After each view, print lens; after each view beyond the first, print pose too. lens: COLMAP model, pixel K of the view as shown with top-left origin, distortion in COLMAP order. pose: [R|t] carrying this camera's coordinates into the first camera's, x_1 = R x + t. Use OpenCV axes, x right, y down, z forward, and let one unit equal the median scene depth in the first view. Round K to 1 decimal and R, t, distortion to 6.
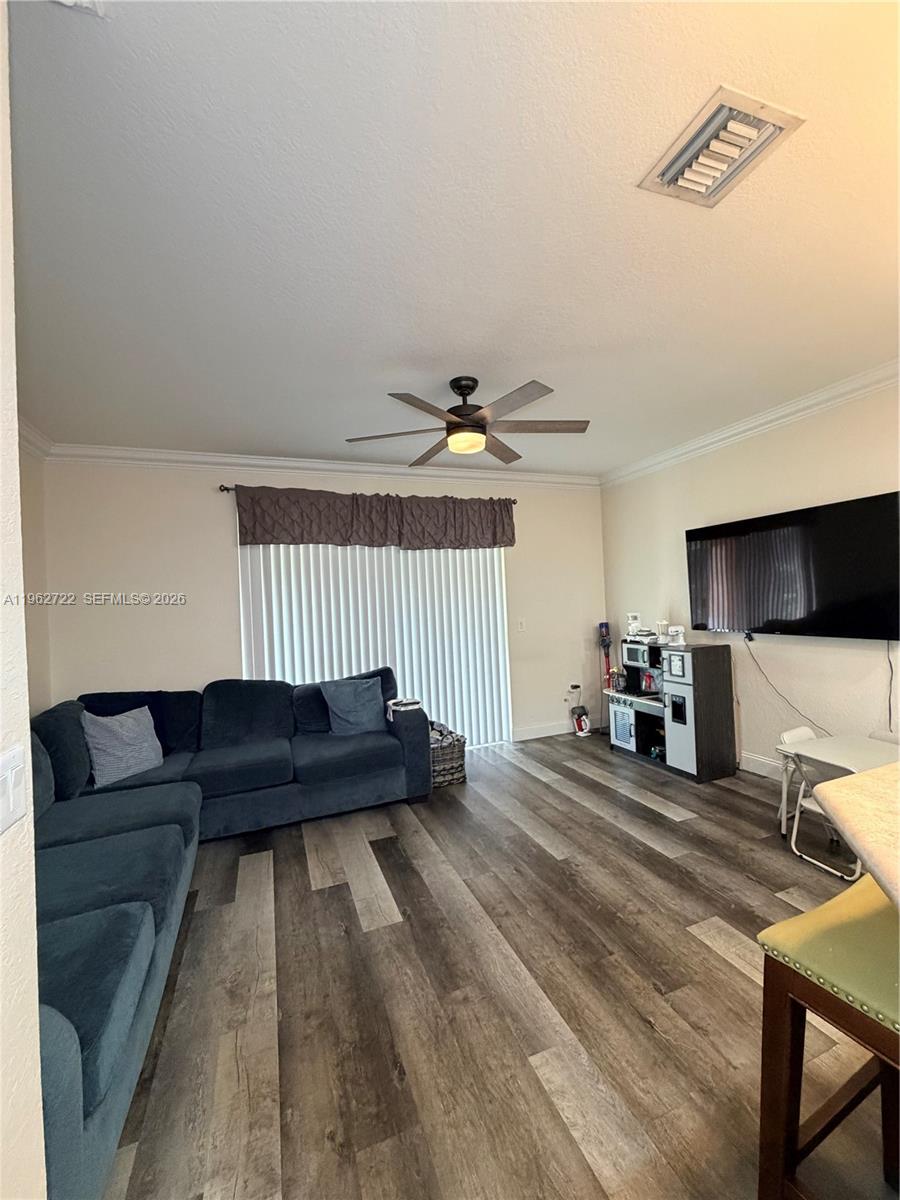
lens RADIAL K [[482.7, 0, 447.8], [0, 482.7, 600.6], [0, 0, 1]] dist [0.002504, 0.000553]
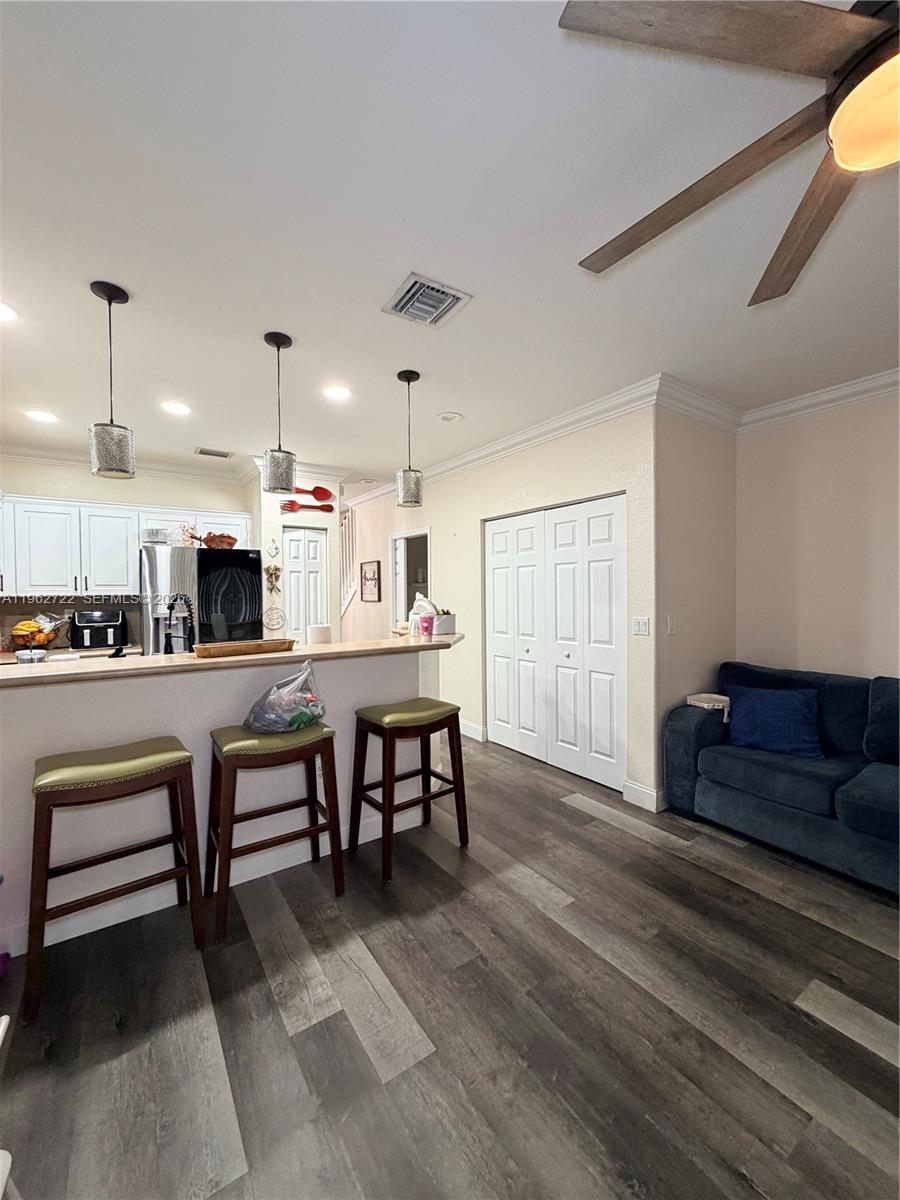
lens RADIAL K [[482.7, 0, 450.7], [0, 482.7, 599.7], [0, 0, 1]] dist [0.002504, 0.000553]
pose [[-0.970194, 0.058228, -0.235230, 0.681207], [0.052486, 0.998153, 0.030602, -0.017667], [0.236577, 0.017343, -0.971458, 1.922196]]
